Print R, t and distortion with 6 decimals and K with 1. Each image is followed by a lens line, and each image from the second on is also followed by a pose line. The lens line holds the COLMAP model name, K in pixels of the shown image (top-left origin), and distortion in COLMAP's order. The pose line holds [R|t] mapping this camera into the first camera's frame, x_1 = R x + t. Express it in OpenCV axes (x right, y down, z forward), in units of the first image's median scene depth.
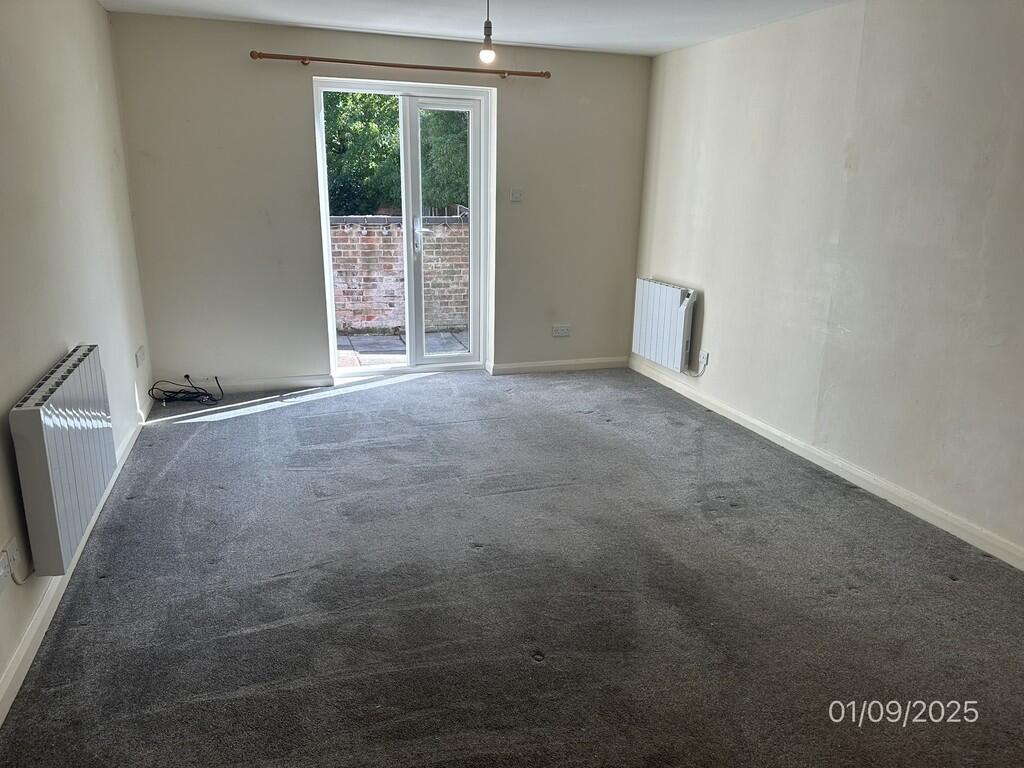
lens RADIAL K [[719.4, 0, 487.7], [0, 719.4, 369.8], [0, 0, 1]] dist [0.064209, -0.031675]
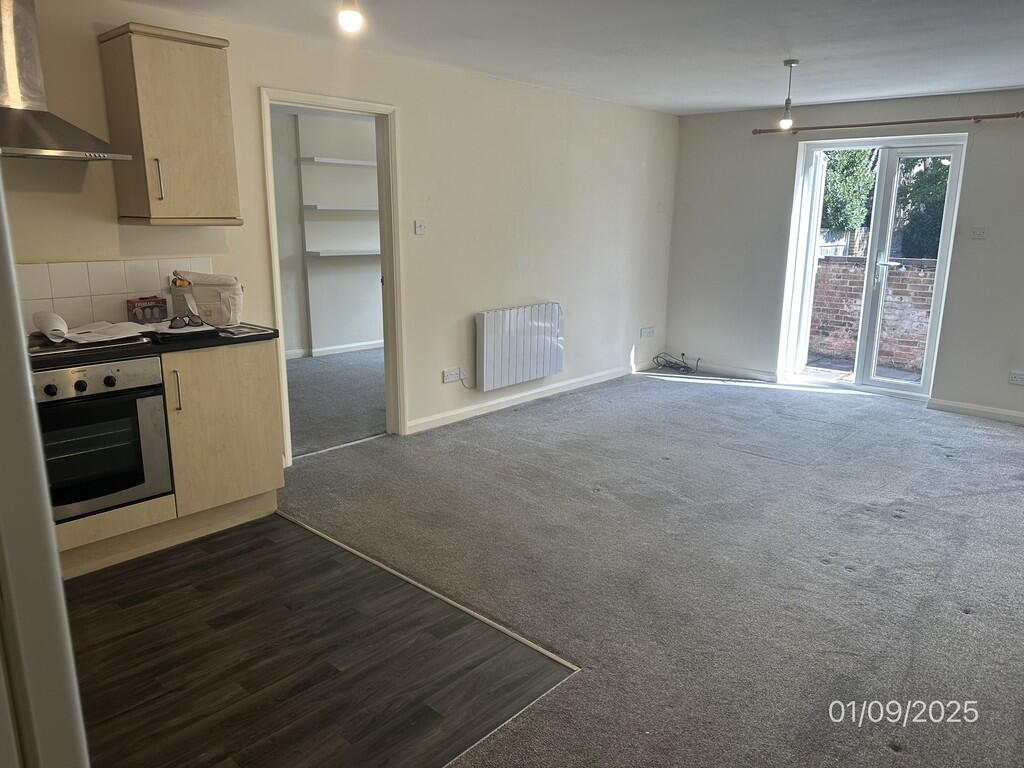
lens RADIAL K [[719.4, 0, 508.9], [0, 719.4, 388.9], [0, 0, 1]] dist [0.064209, -0.031675]
pose [[0.491986, 0.193335, -0.848865, 0.724724], [-0.235096, 0.968311, 0.084283, 0.040567], [0.838260, 0.158099, 0.521847, -0.038130]]
